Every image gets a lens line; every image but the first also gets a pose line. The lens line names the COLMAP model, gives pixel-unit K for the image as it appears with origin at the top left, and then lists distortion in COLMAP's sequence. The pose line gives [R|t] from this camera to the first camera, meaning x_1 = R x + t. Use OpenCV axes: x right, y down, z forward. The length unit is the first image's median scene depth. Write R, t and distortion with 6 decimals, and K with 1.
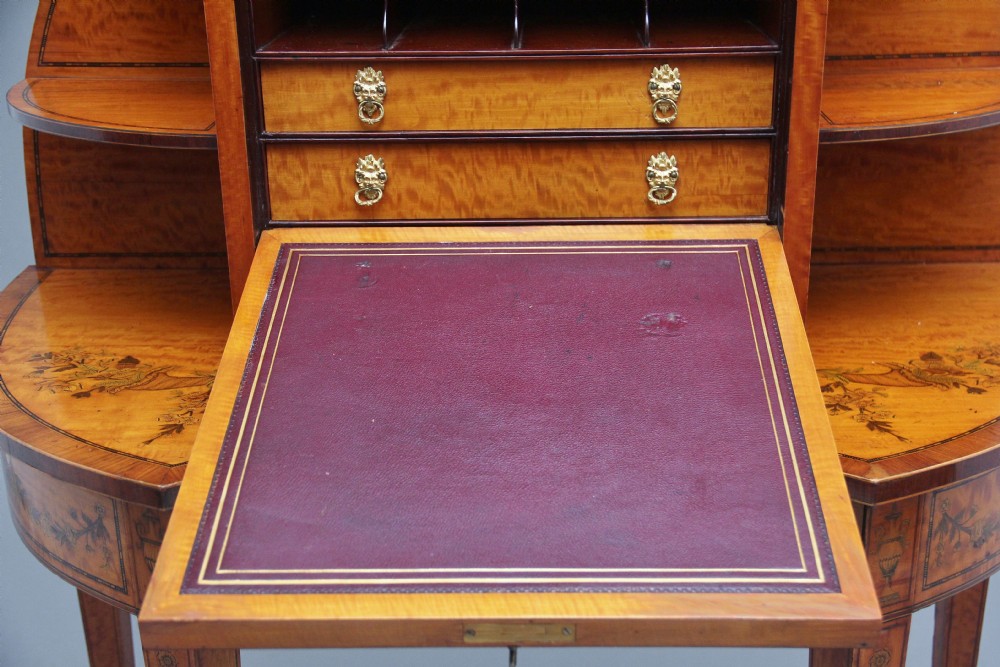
lens RADIAL K [[1332.8, 0, 520.2], [0, 1332.8, 350.4], [0, 0, 1]] dist [0.086130, 0.000000]
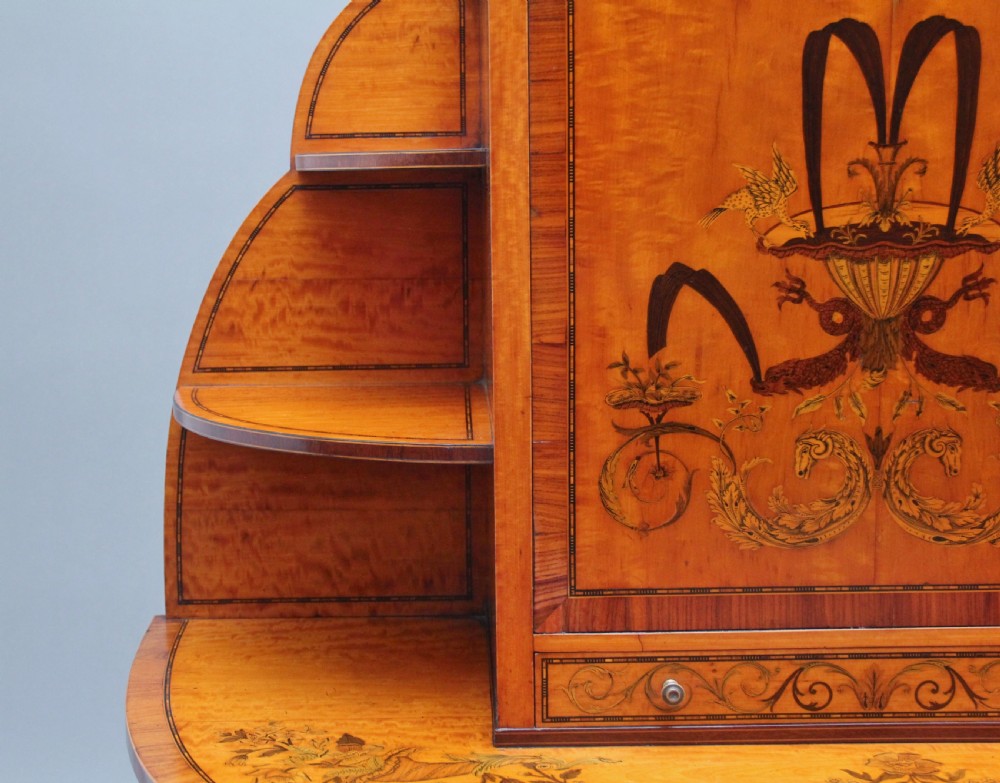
lens RADIAL K [[1470.5, 0, 433.8], [0, 1470.5, 389.8], [0, 0, 1]] dist [0.017161, 0.000000]
pose [[0.999953, -0.009628, 0.001280, -0.248840], [0.009682, 0.977654, -0.209999, -0.011219], [0.000771, 0.210001, 0.977701, 0.146000]]
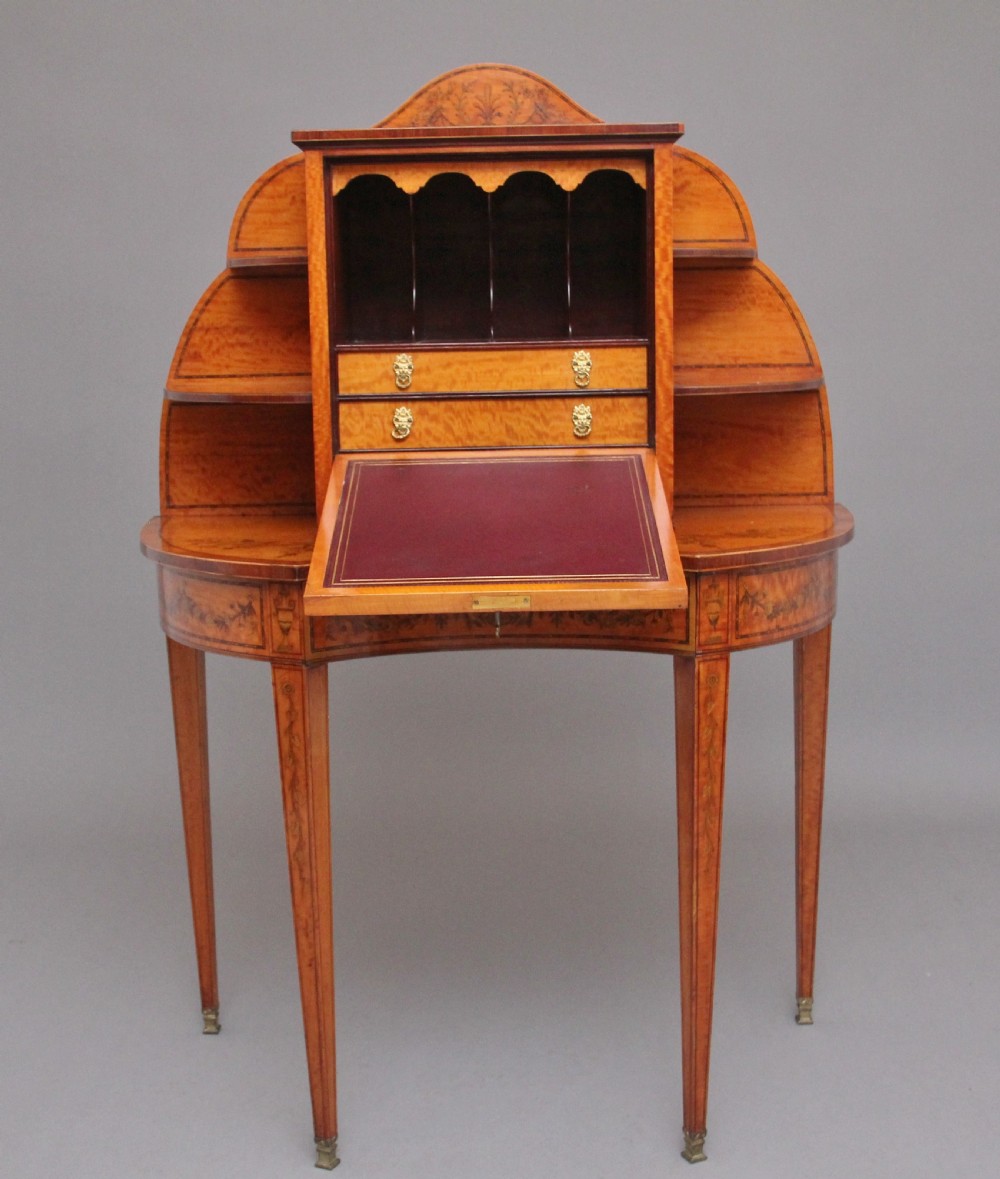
lens RADIAL K [[1668.5, 0, 508.1], [0, 1668.5, 634.5], [0, 0, 1]] dist [-0.133573, 0.000000]
pose [[0.999708, -0.009619, 0.022176, -0.030985], [0.013059, 0.986931, -0.160613, 0.444625], [-0.020341, 0.160855, 0.986768, -0.936942]]
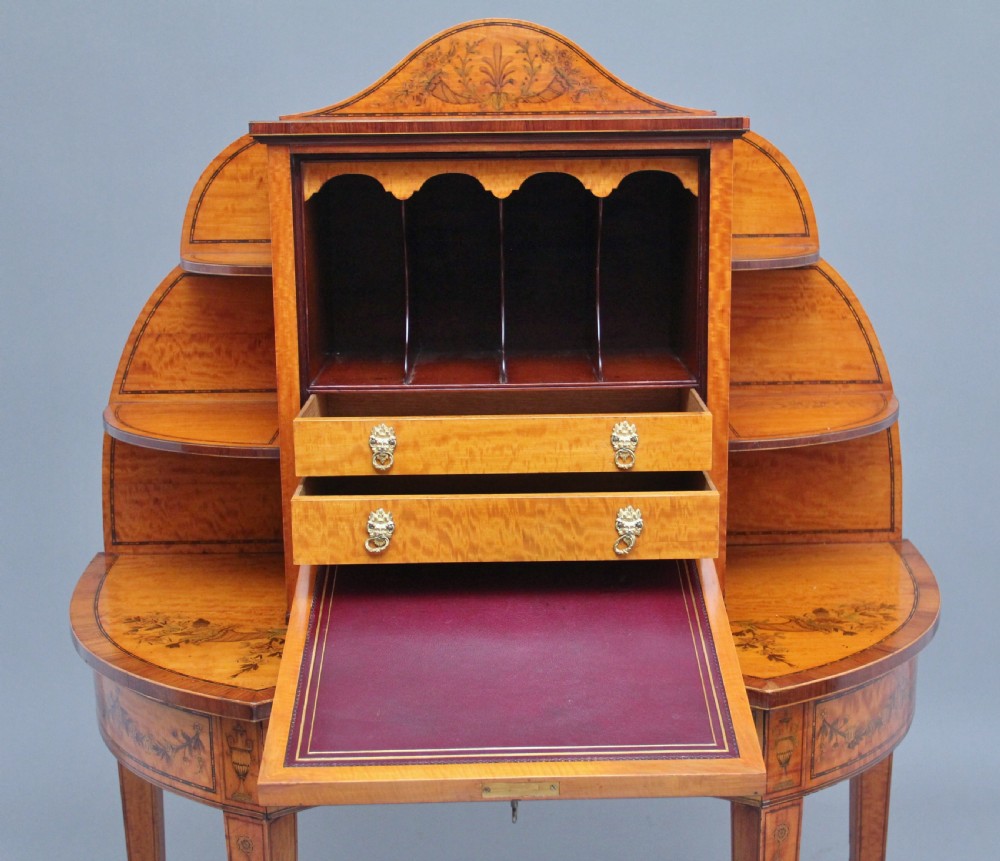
lens RADIAL K [[1481.0, 0, 533.4], [0, 1481.0, 445.4], [0, 0, 1]] dist [-0.028333, 0.000000]
pose [[0.998877, -0.005930, 0.047011, -0.041652], [0.012836, 0.988906, -0.147988, 0.055104], [-0.045612, 0.148425, 0.987871, -0.441646]]
